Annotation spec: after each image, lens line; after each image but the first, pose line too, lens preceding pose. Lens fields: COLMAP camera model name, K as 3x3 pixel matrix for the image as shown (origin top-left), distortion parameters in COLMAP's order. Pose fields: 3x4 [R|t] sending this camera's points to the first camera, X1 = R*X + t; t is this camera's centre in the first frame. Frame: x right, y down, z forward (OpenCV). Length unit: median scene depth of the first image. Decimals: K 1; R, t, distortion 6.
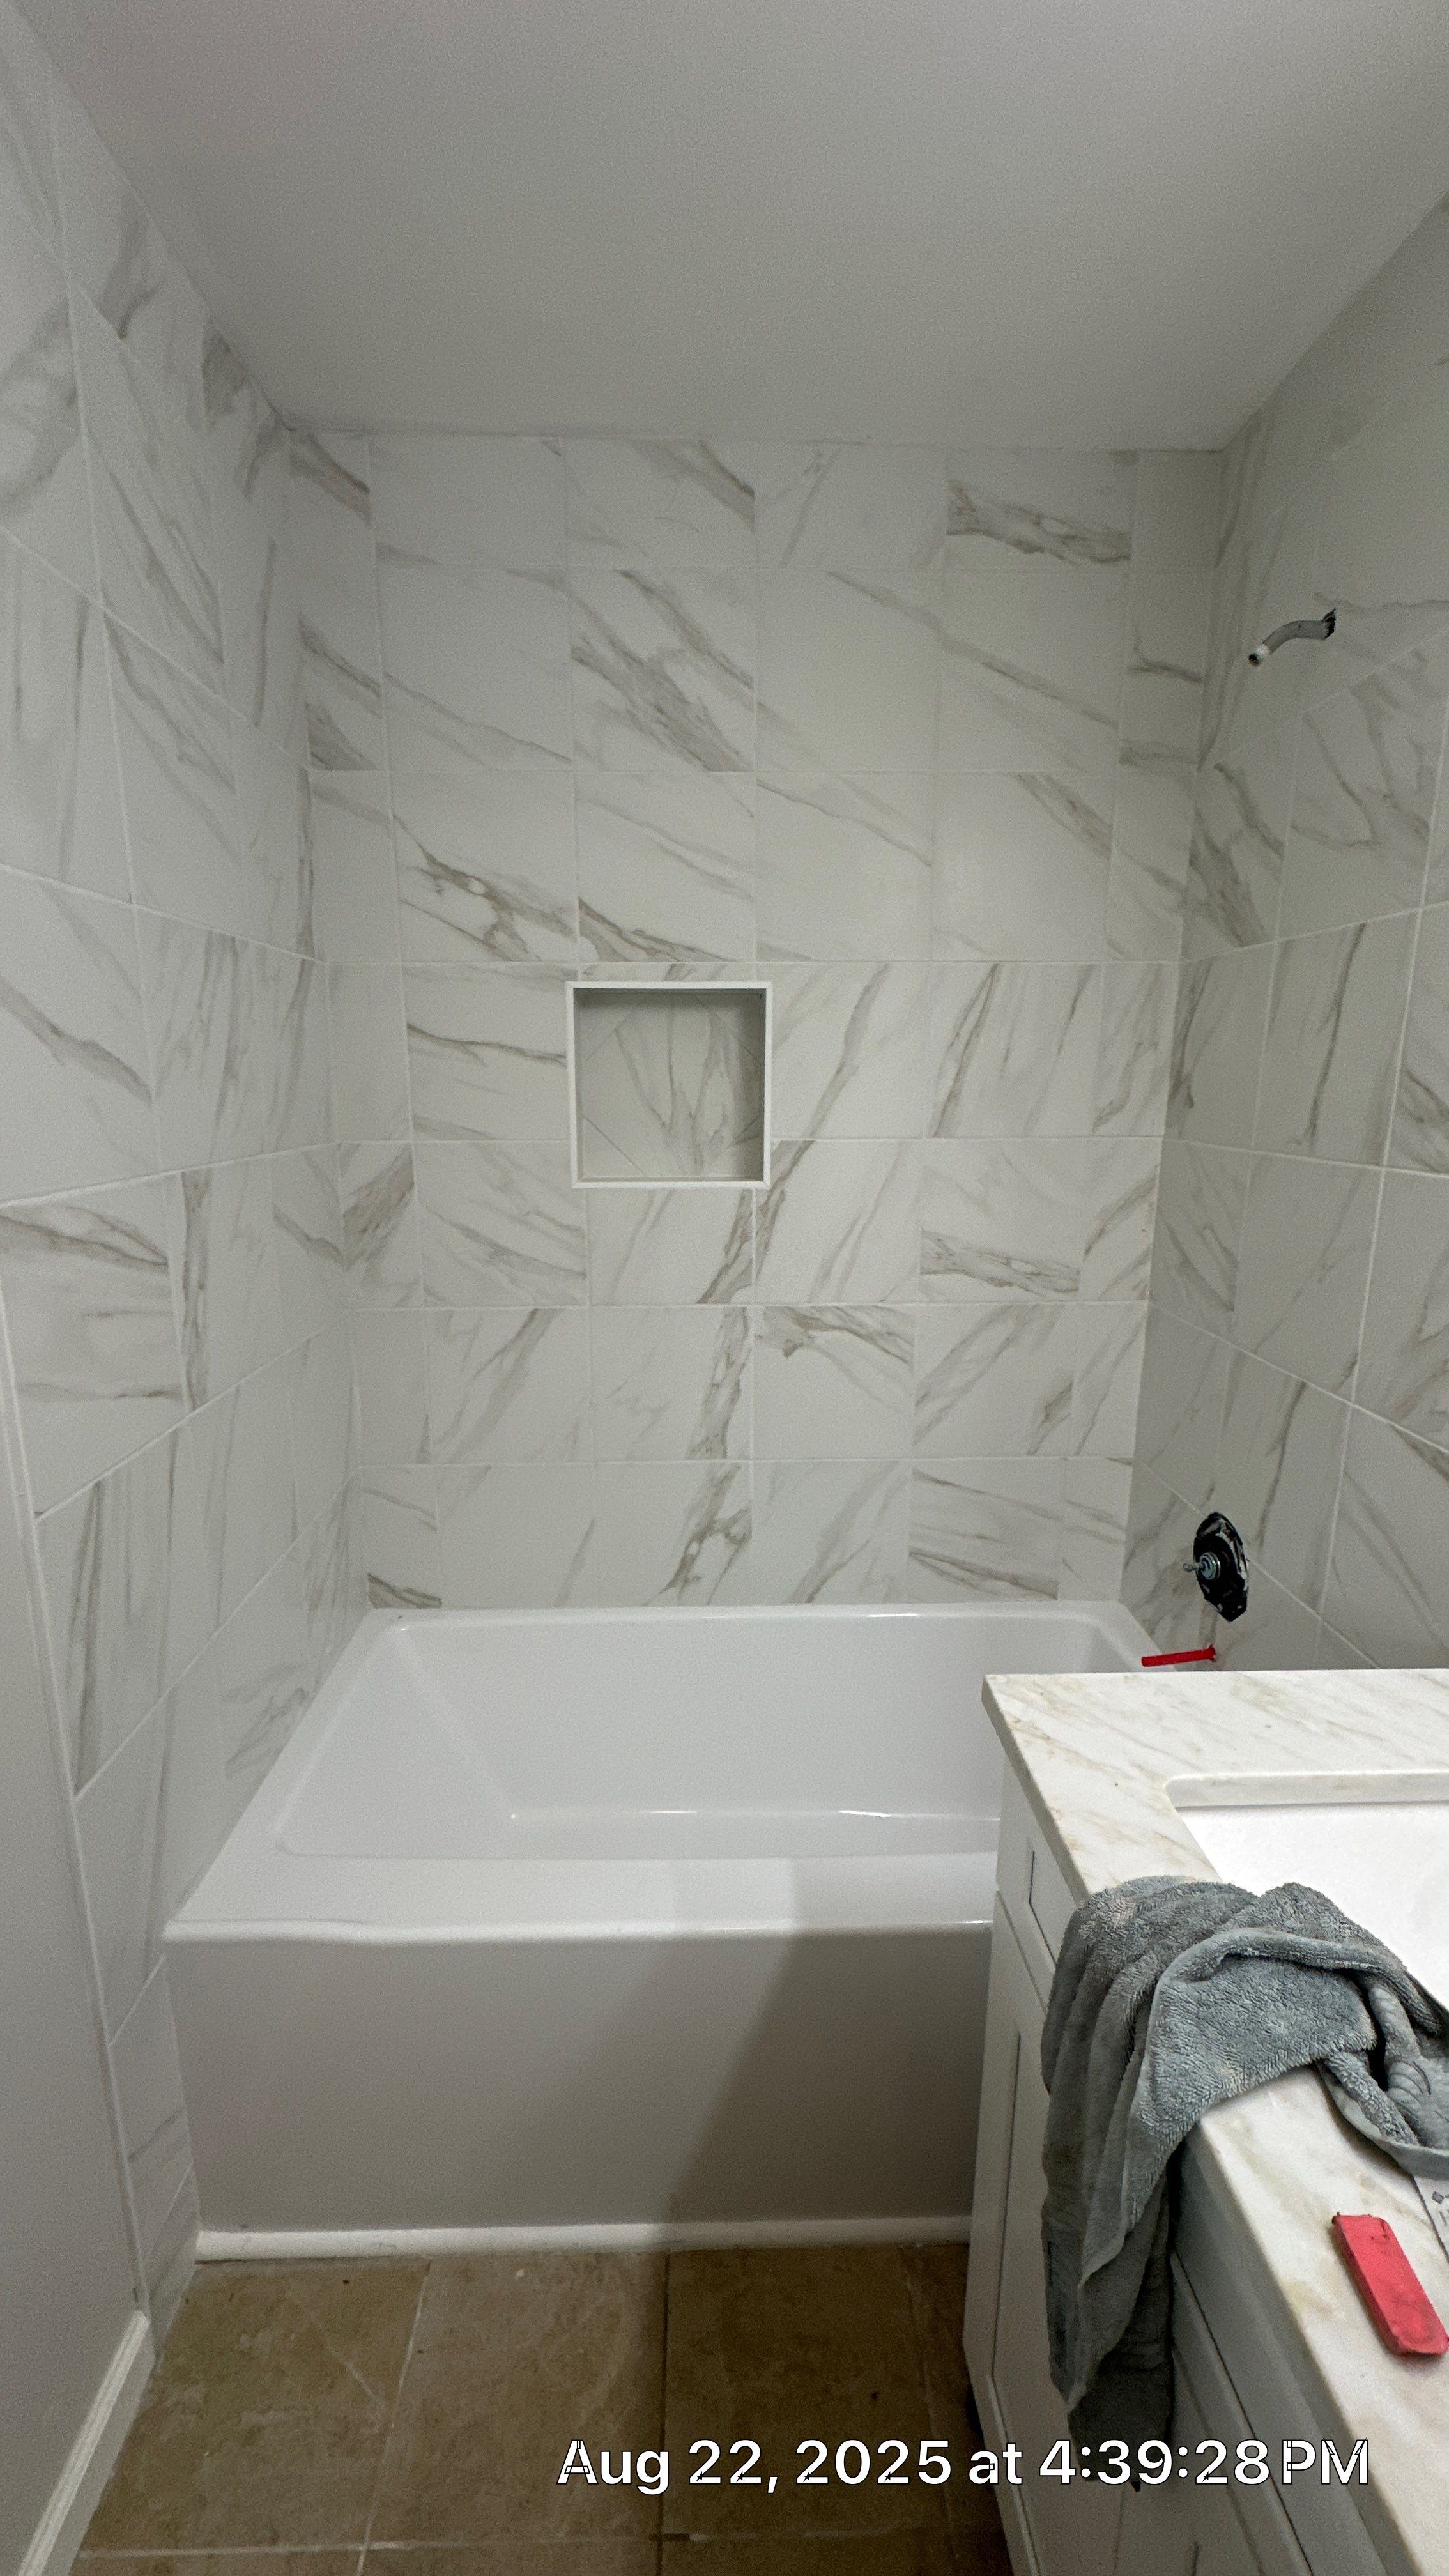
lens RADIAL K [[1022.8, 0, 724.5], [0, 1022.8, 1288.0], [0, 0, 1]] dist [-0.002536, 0.000350]
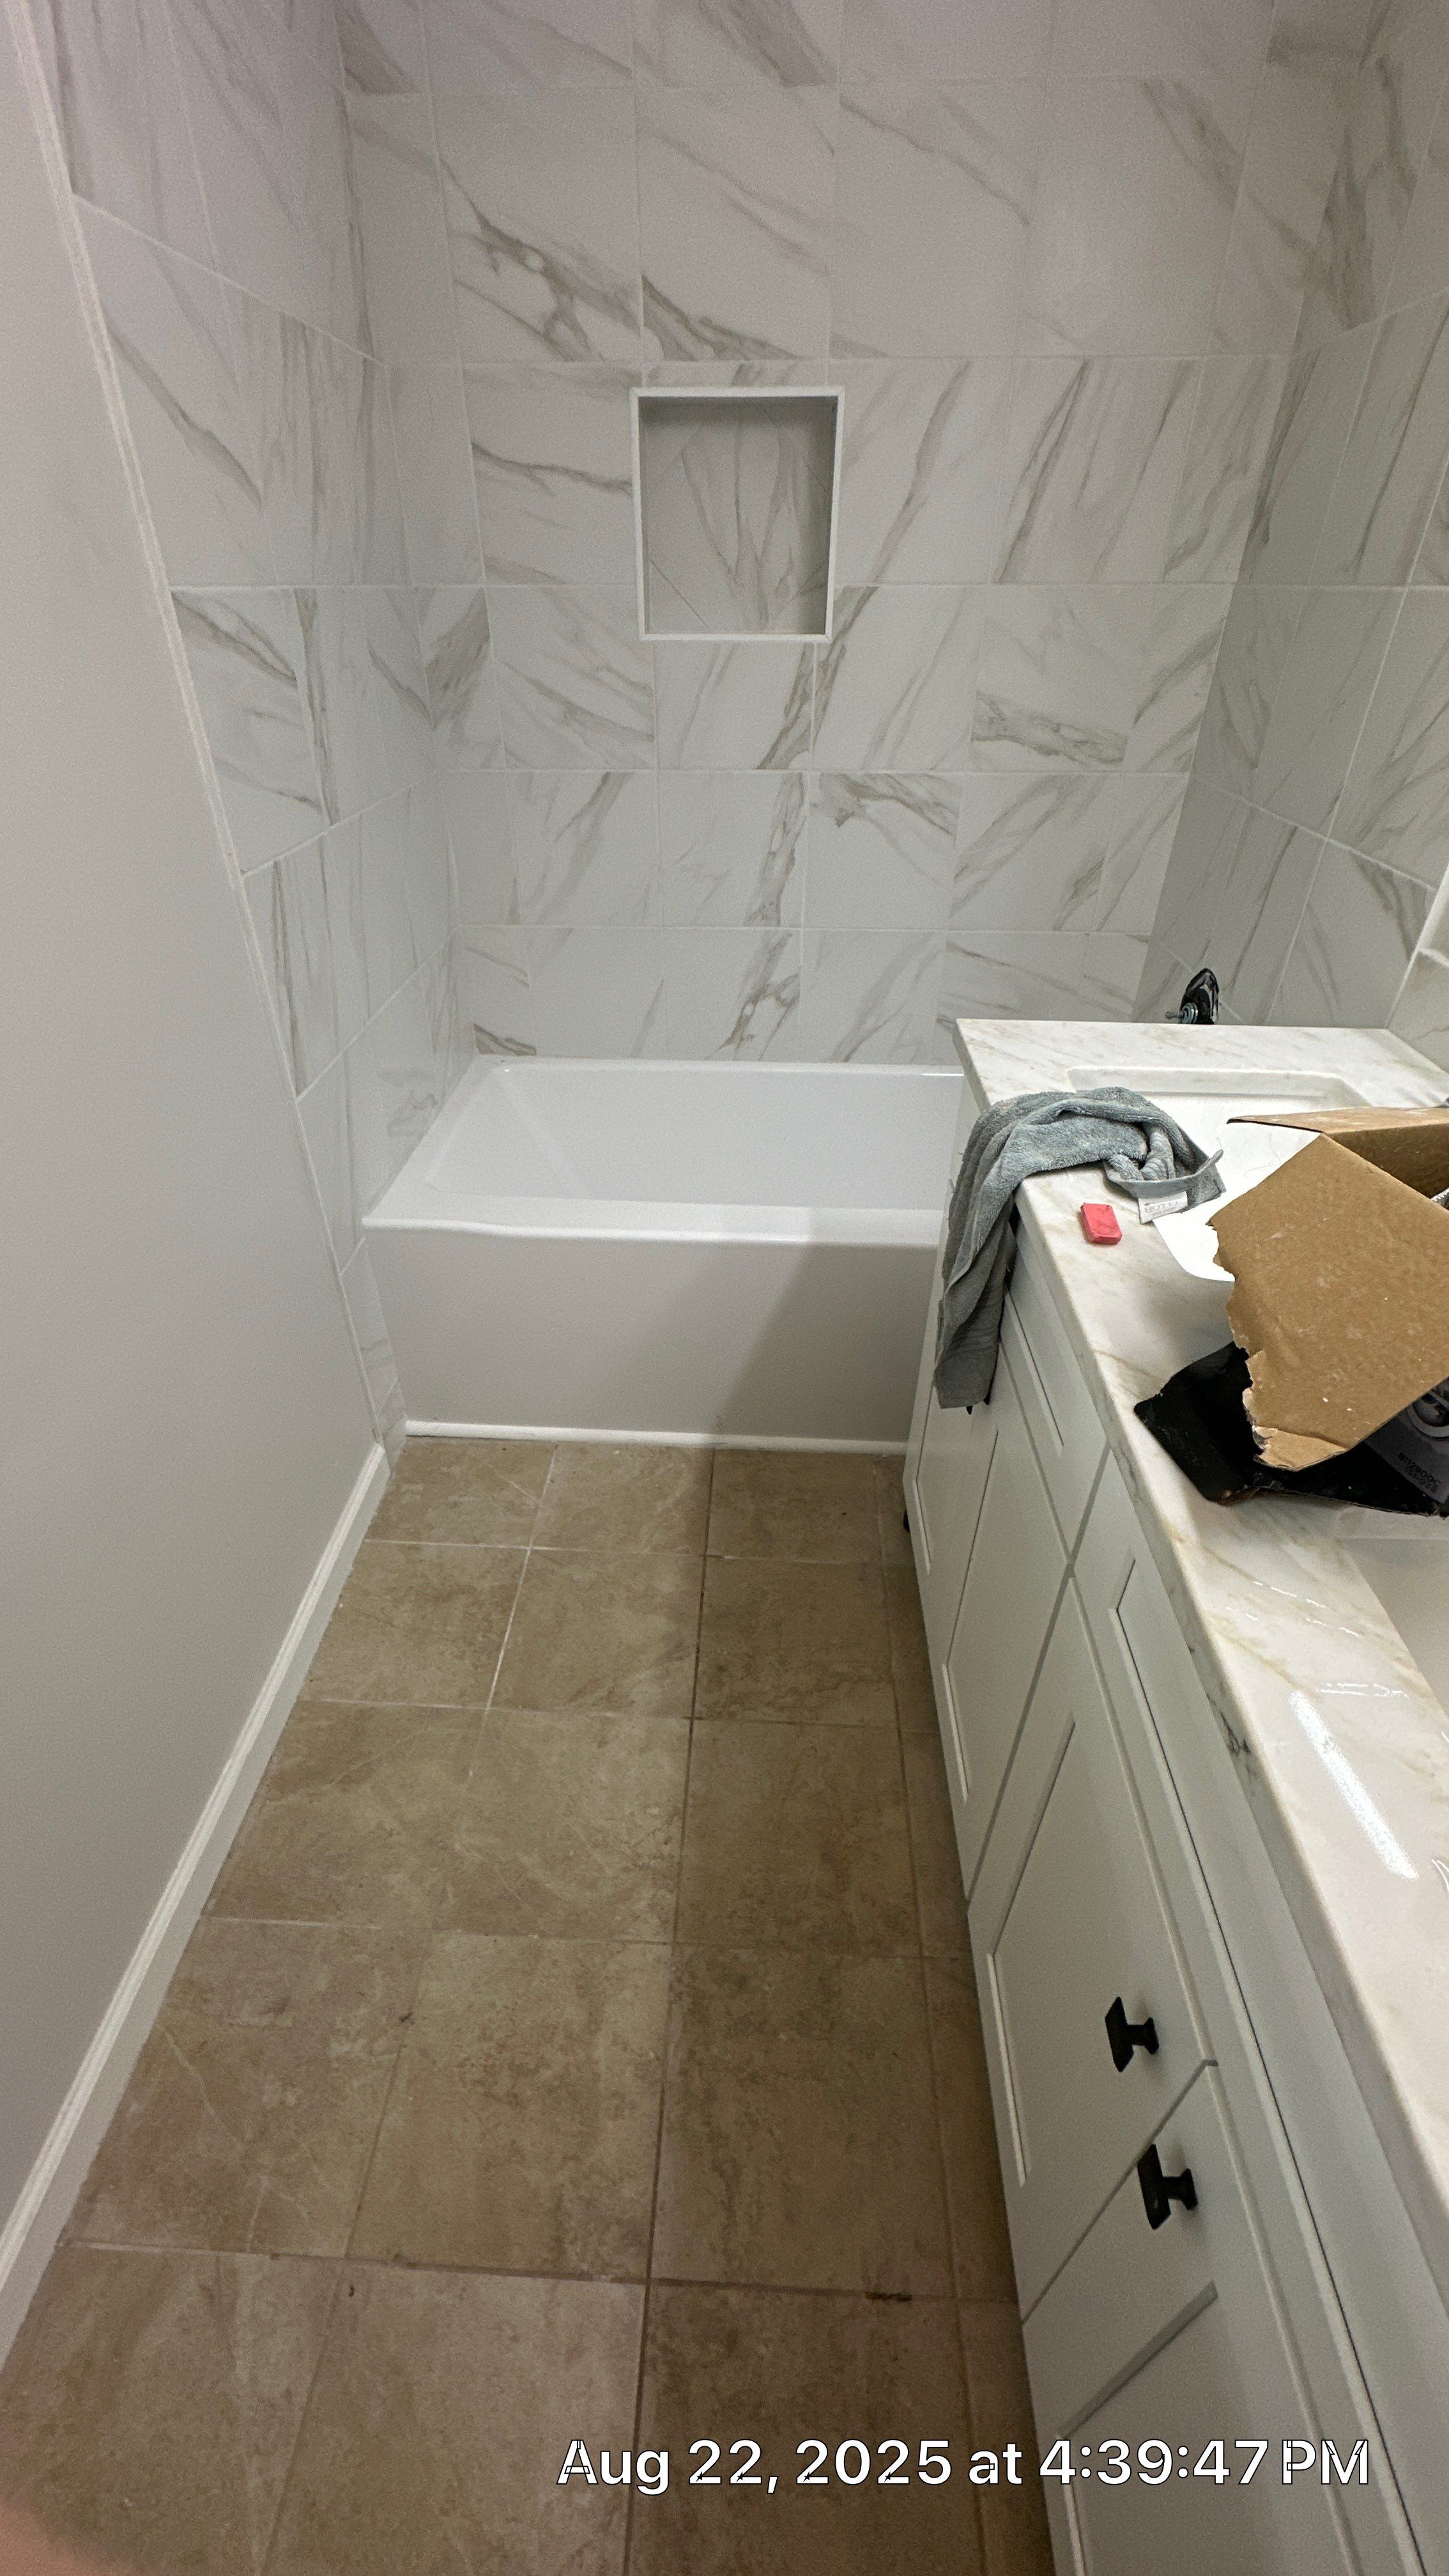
lens RADIAL K [[1022.8, 0, 724.5], [0, 1022.8, 1288.0], [0, 0, 1]] dist [-0.002536, 0.000350]
pose [[0.997306, 0.043344, -0.059180, 0.027338], [-0.017003, 0.921382, 0.388286, 0.106299], [0.071358, -0.386234, 0.919637, -0.206775]]
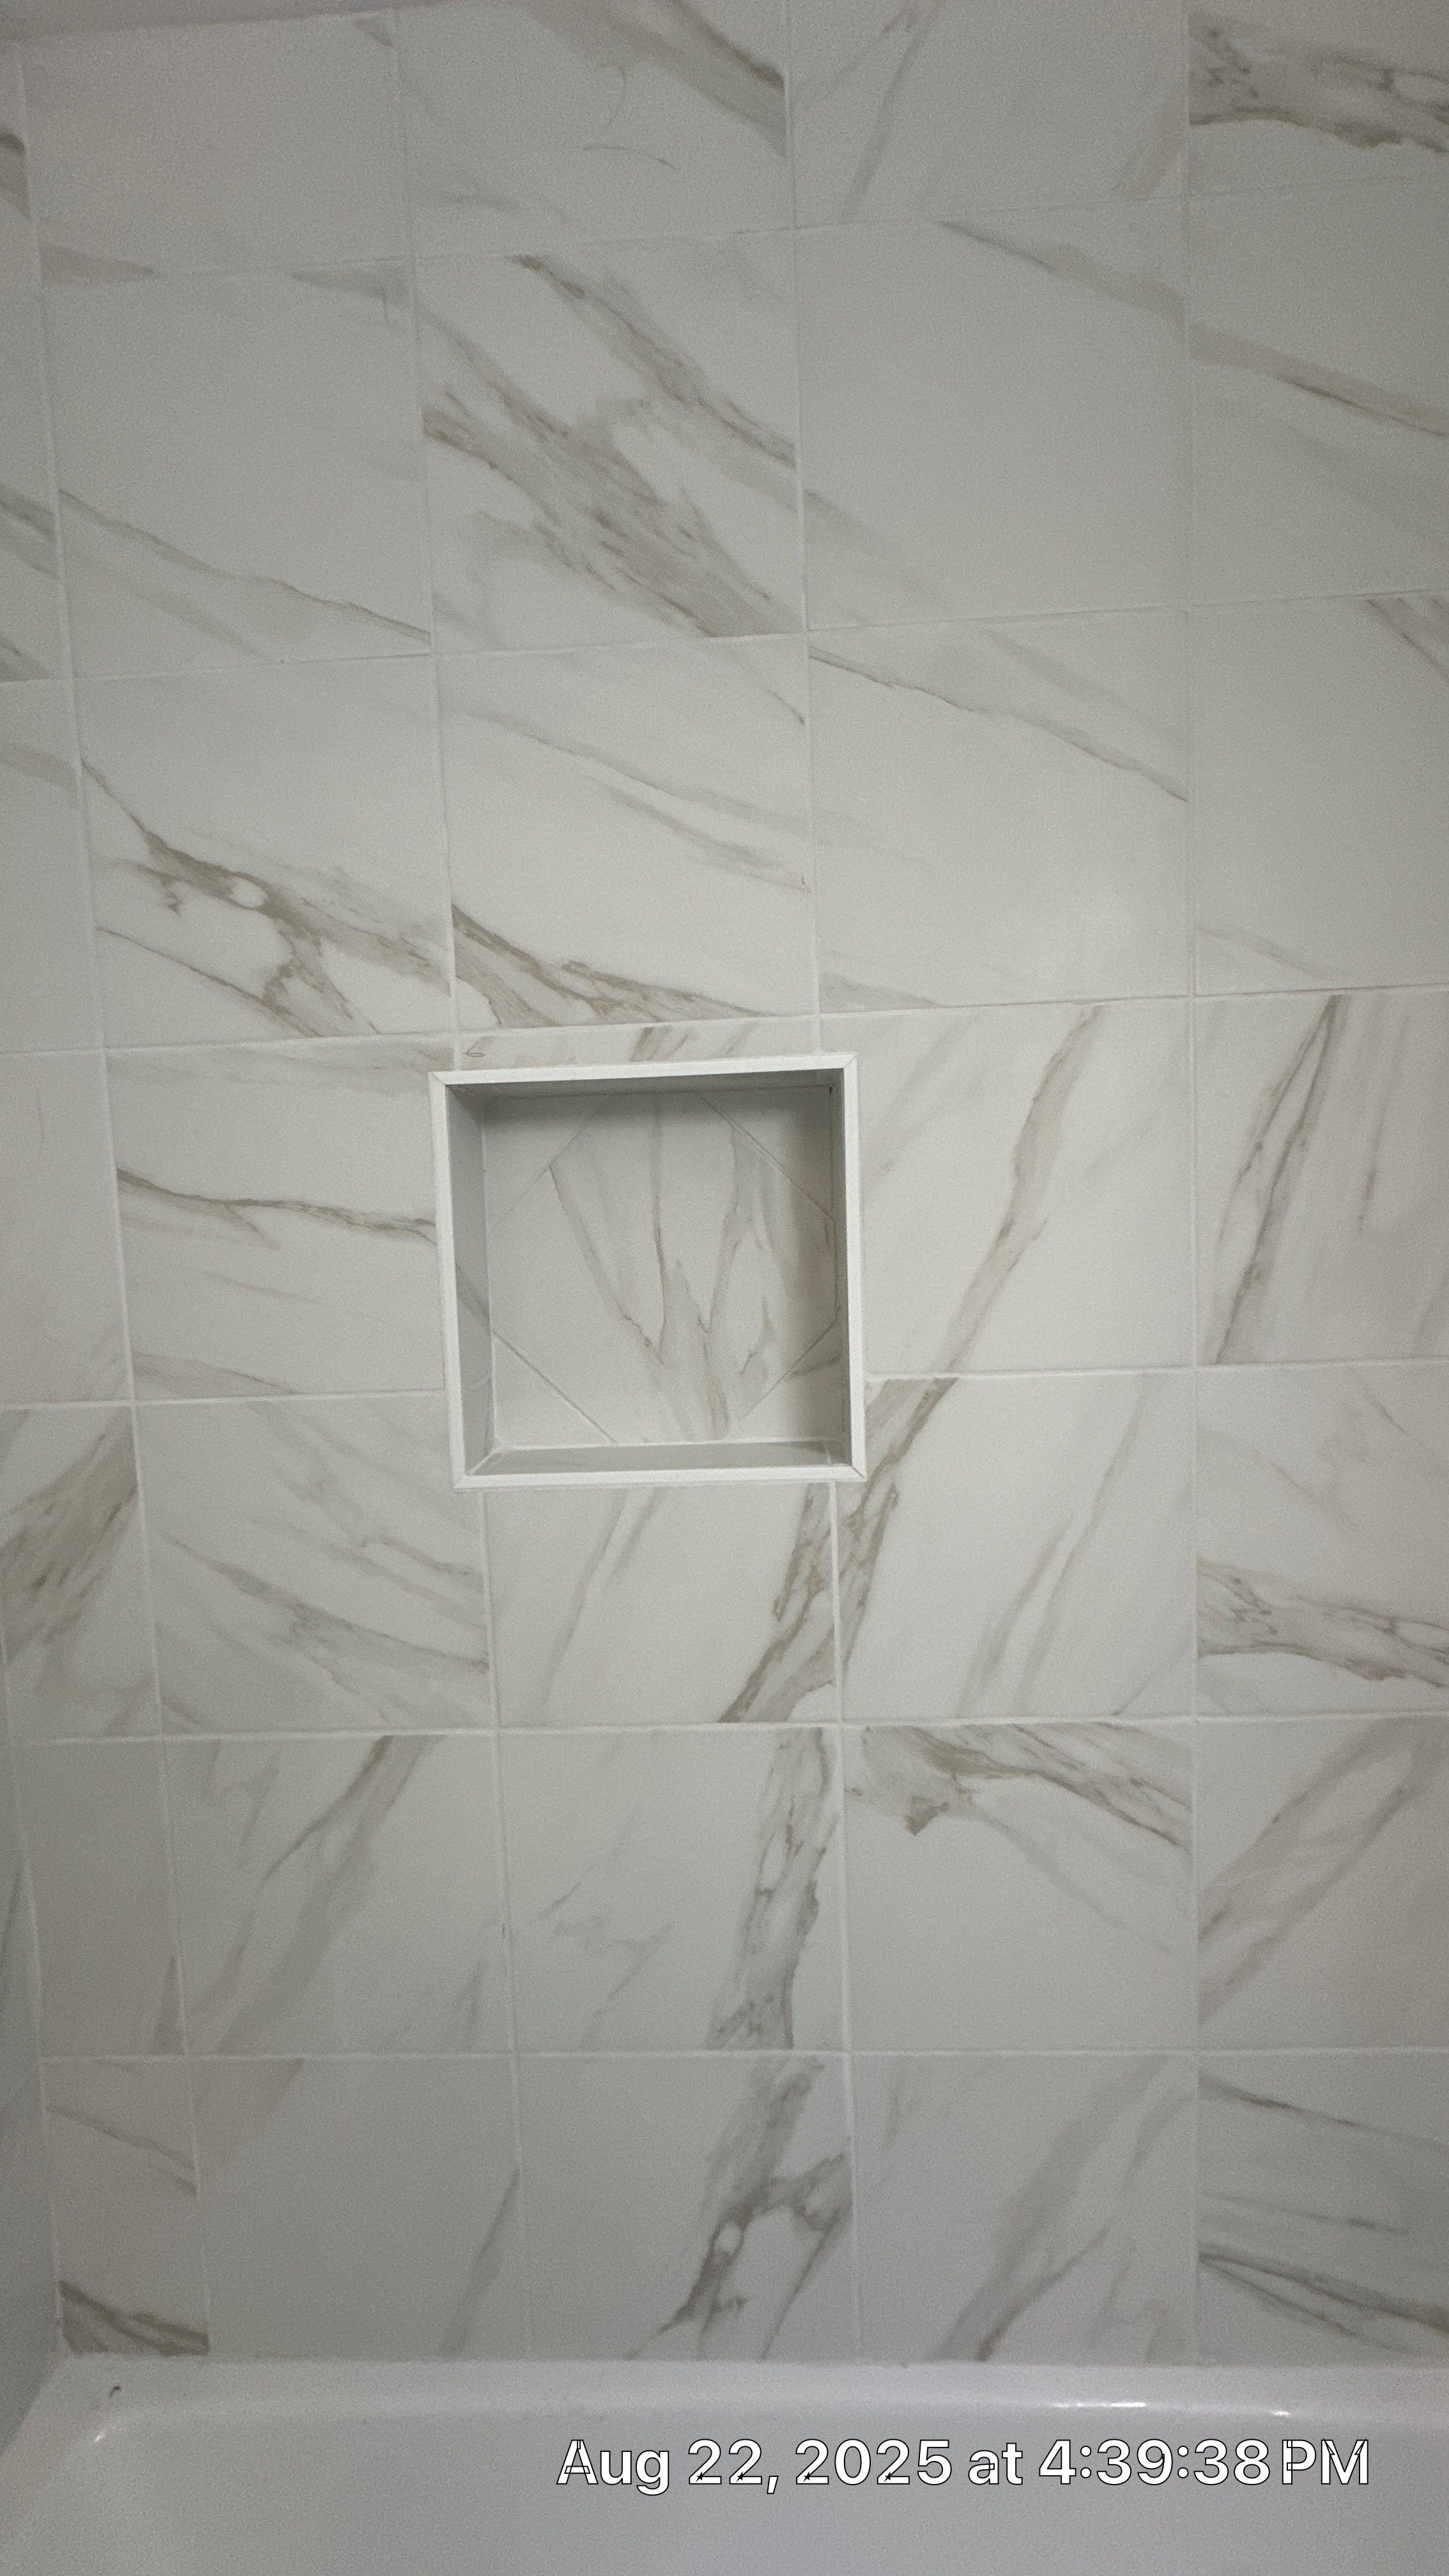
lens RADIAL K [[1022.8, 0, 724.5], [0, 1022.8, 1288.0], [0, 0, 1]] dist [-0.002536, 0.000350]
pose [[0.997458, -0.031344, -0.063985, 0.012803], [0.022987, 0.991586, -0.127392, -0.130724], [0.067440, 0.125598, 0.989786, 0.532888]]
